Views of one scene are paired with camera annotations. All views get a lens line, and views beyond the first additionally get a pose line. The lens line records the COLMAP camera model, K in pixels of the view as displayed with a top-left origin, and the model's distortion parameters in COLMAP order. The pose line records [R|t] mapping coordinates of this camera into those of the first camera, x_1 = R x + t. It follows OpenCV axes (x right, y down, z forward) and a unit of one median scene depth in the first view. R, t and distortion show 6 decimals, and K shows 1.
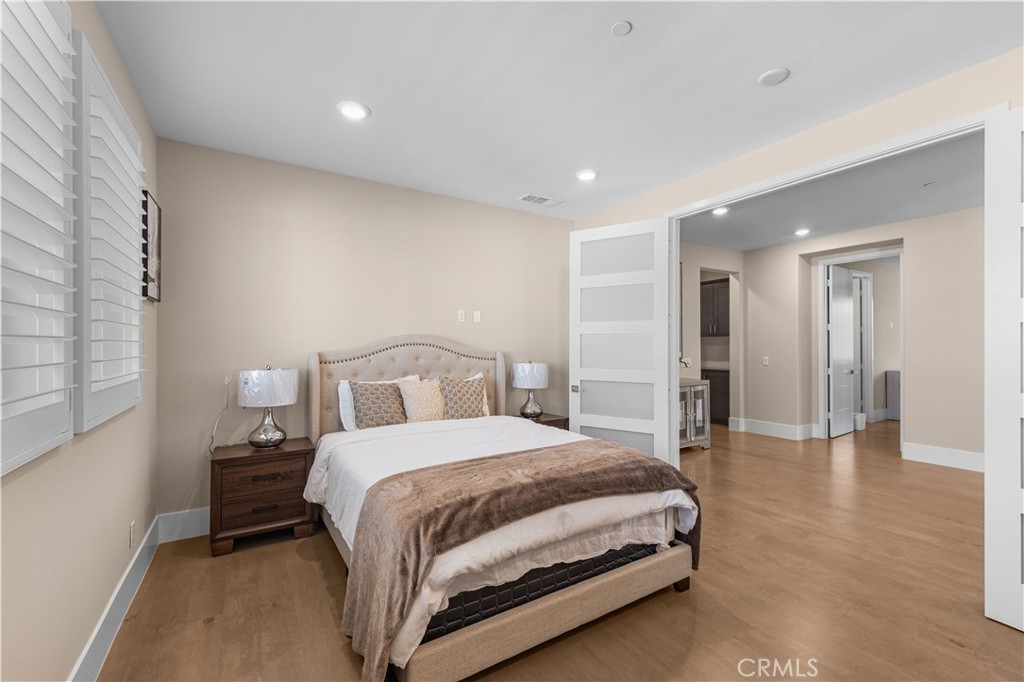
lens RADIAL K [[421.9, 0, 509.2], [0, 421.9, 347.1], [0, 0, 1]] dist [-0.000159, 0.000066]
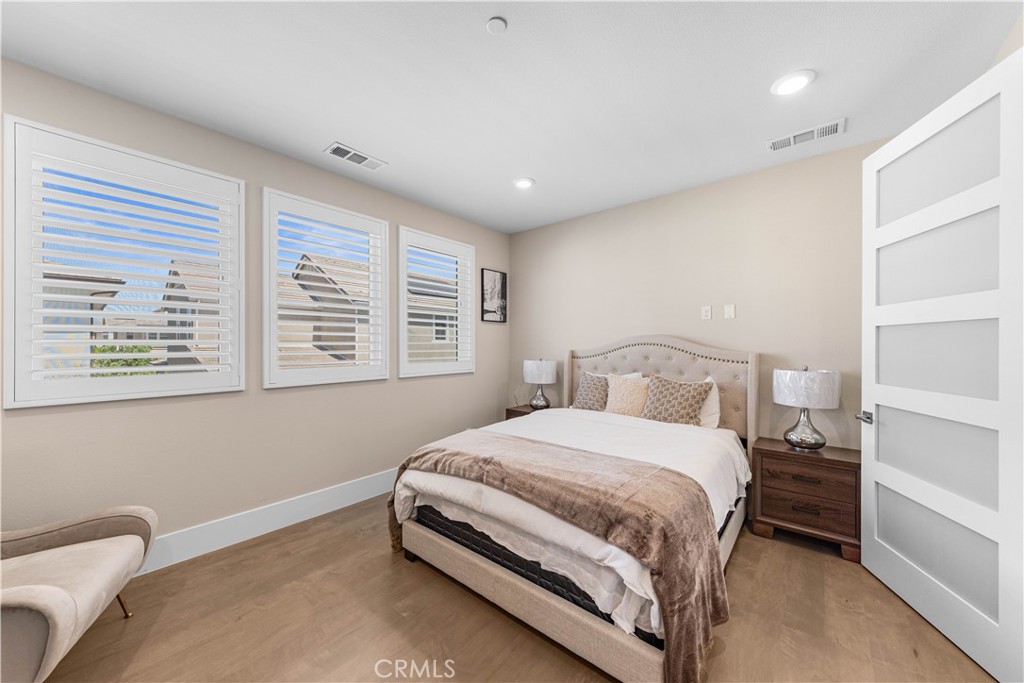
lens RADIAL K [[387.0, 0, 508.8], [0, 387.0, 337.6], [0, 0, 1]] dist [0.003147, -0.000279]
pose [[0.280389, -0.019432, -0.959690, 0.692572], [-0.005153, 0.999750, -0.021749, -0.000079], [0.959873, 0.011044, 0.280219, 0.453625]]
